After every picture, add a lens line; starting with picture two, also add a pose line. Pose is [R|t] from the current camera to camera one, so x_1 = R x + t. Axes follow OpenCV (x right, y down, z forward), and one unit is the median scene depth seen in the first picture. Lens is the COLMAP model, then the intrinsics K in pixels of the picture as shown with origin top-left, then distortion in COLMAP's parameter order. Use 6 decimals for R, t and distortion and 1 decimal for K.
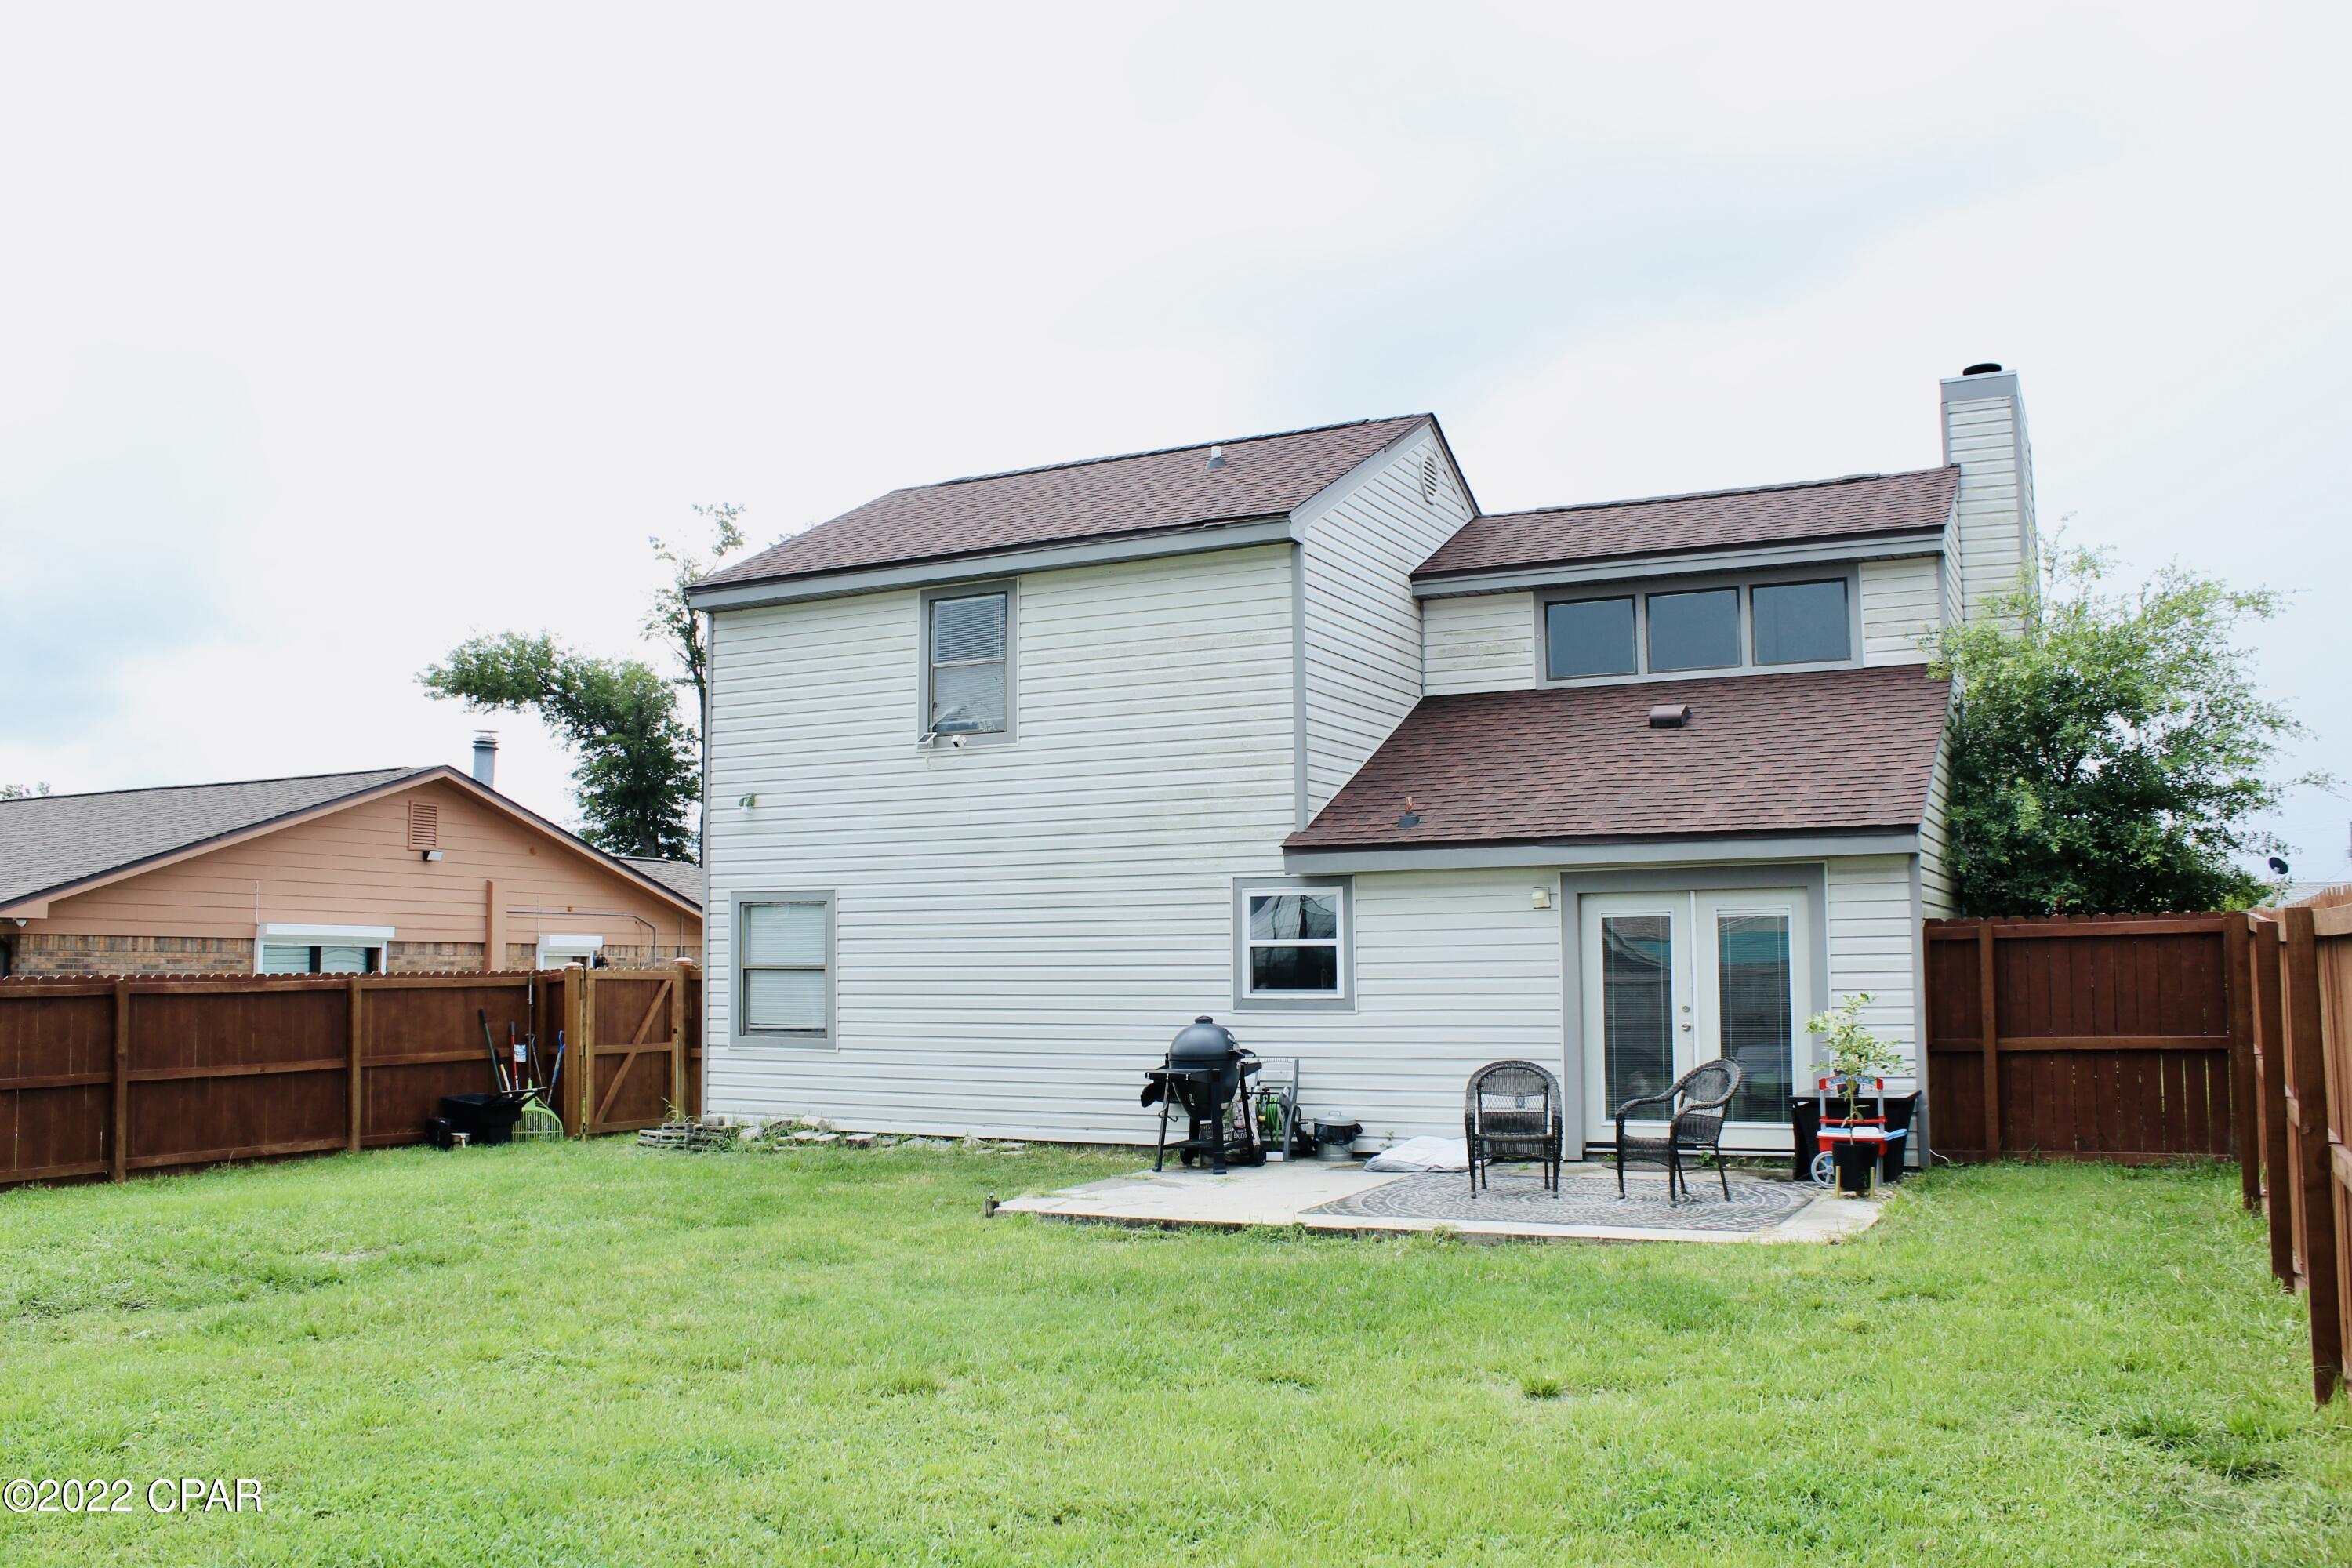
lens RADIAL K [[1967.9, 0, 1181.2], [0, 1967.9, 782.4], [0, 0, 1]] dist [-0.134123, 0.084496]
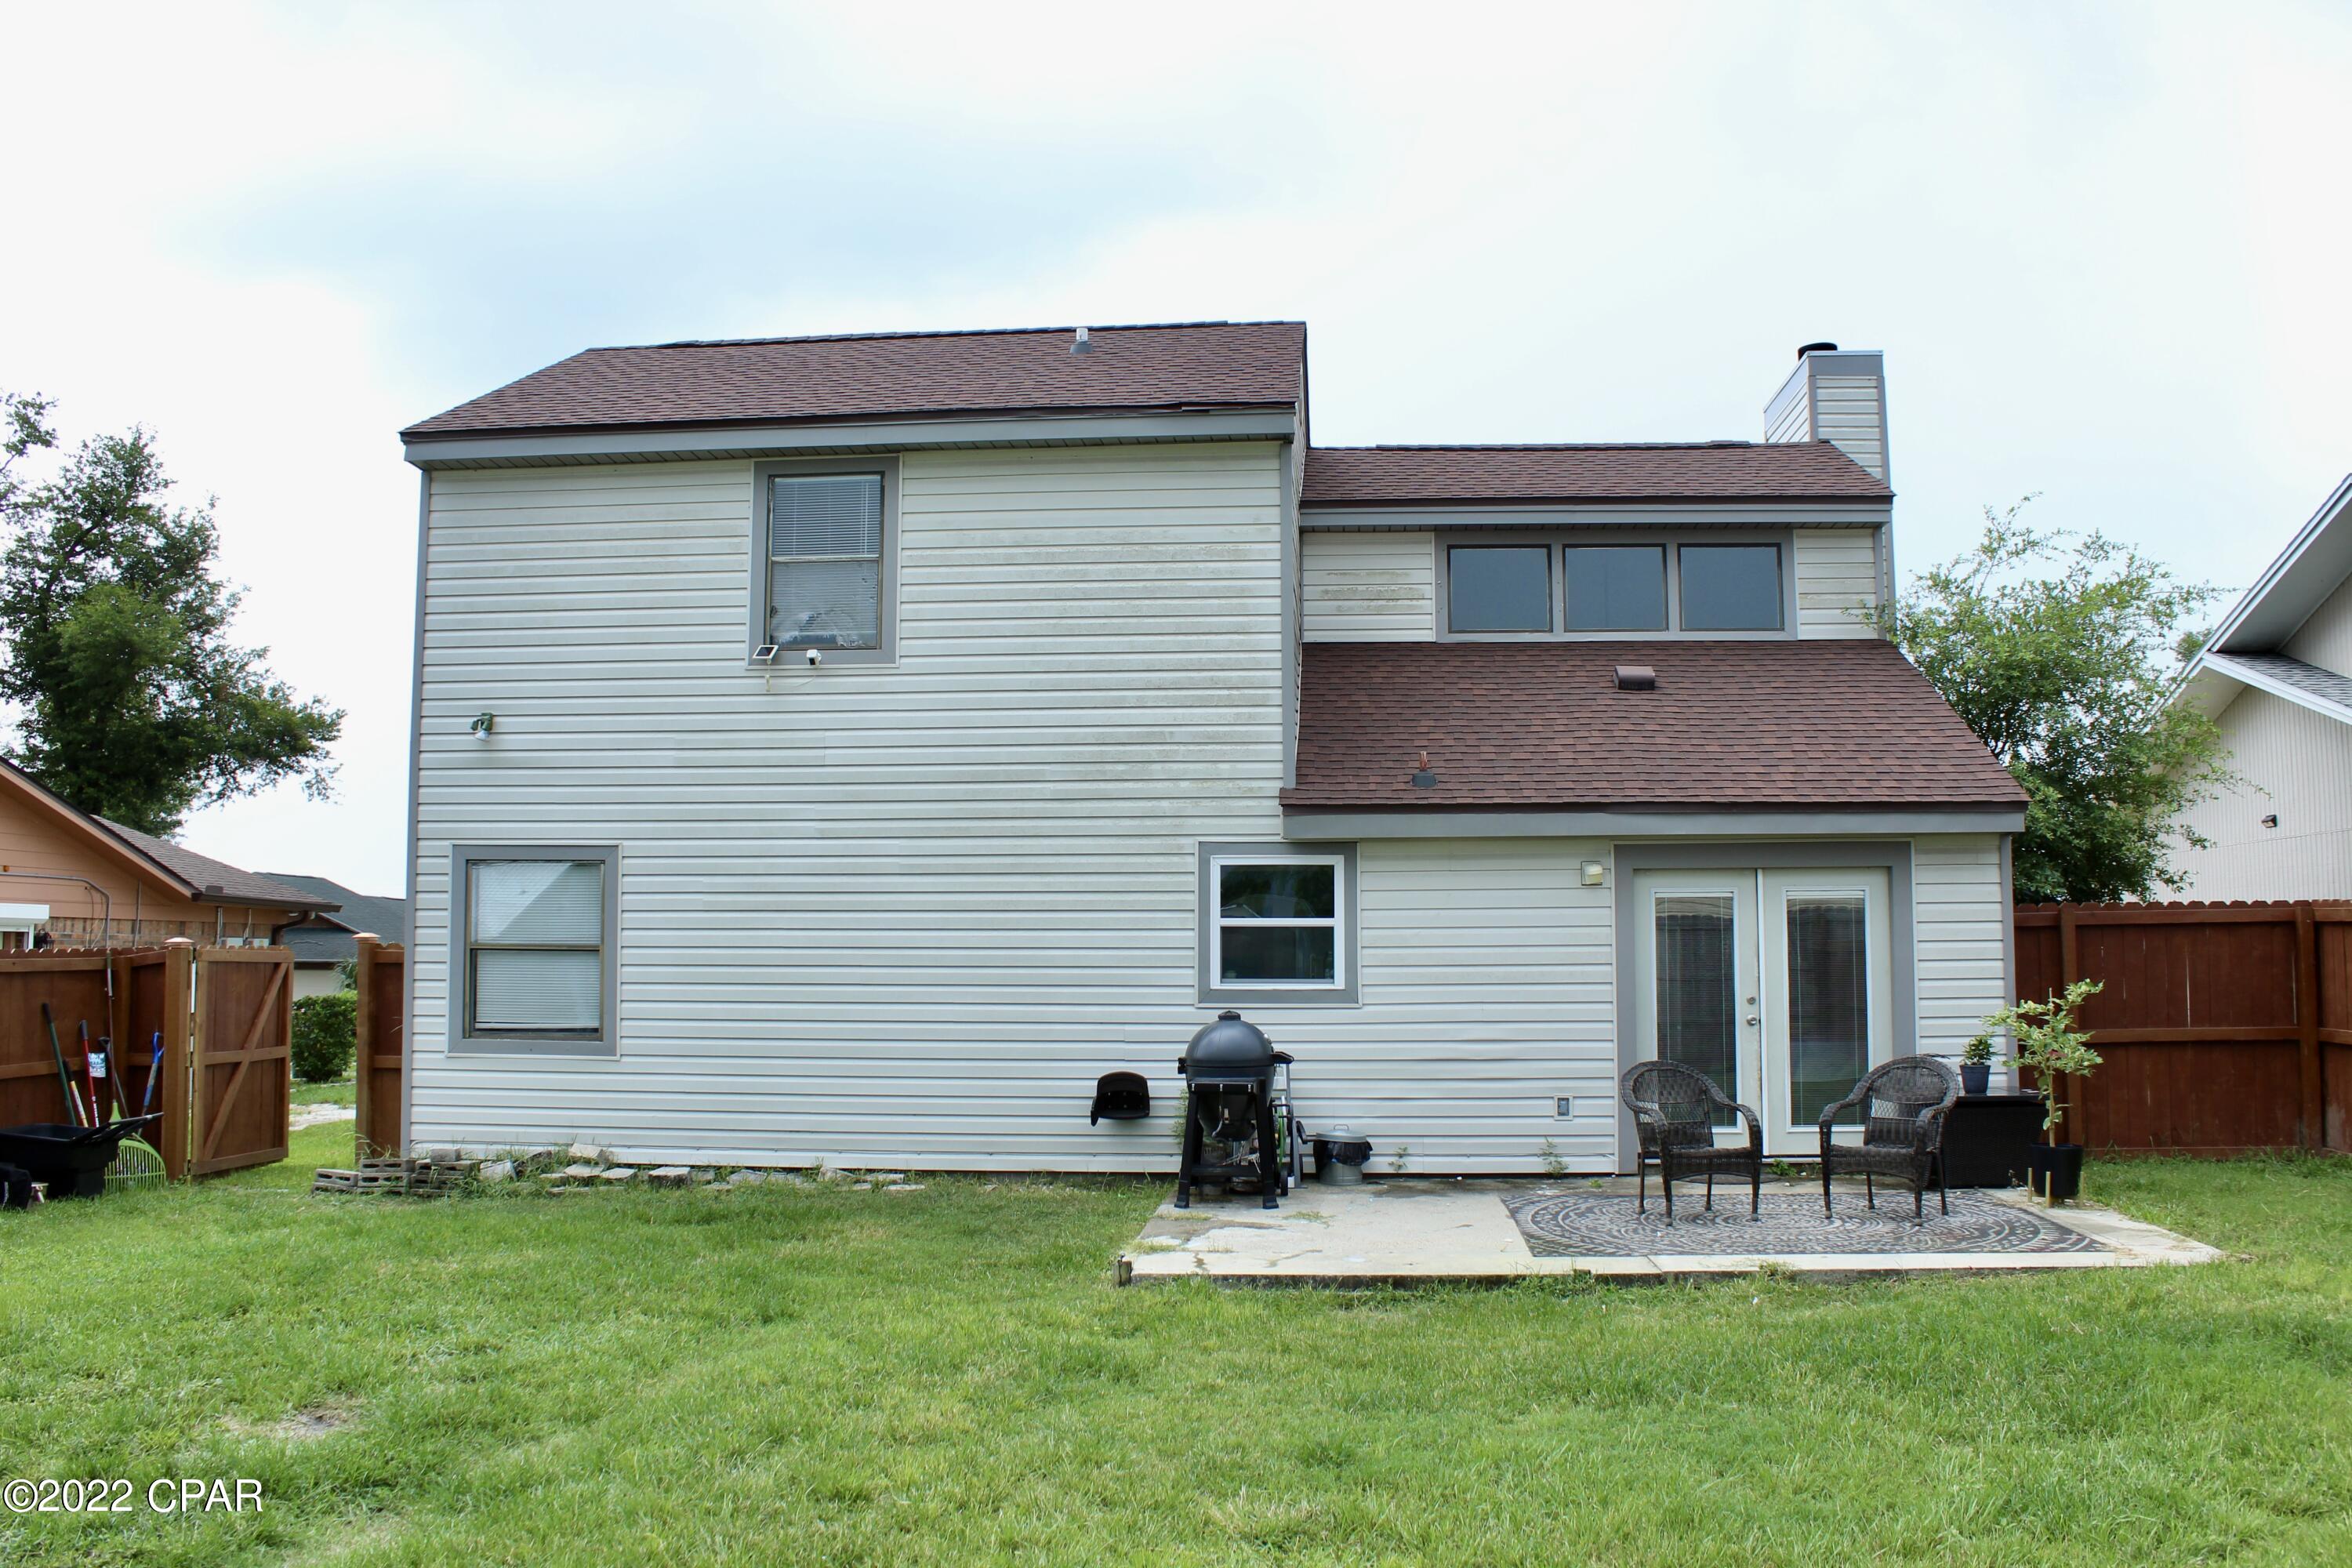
lens RADIAL K [[1967.9, 0, 1192.1], [0, 1967.9, 784.4], [0, 0, 1]] dist [-0.134123, 0.084496]
pose [[0.924245, 0.039278, 0.379775, -0.266123], [-0.040754, 0.999161, -0.004155, 0.026088], [-0.379619, -0.011637, 0.925070, 0.226946]]
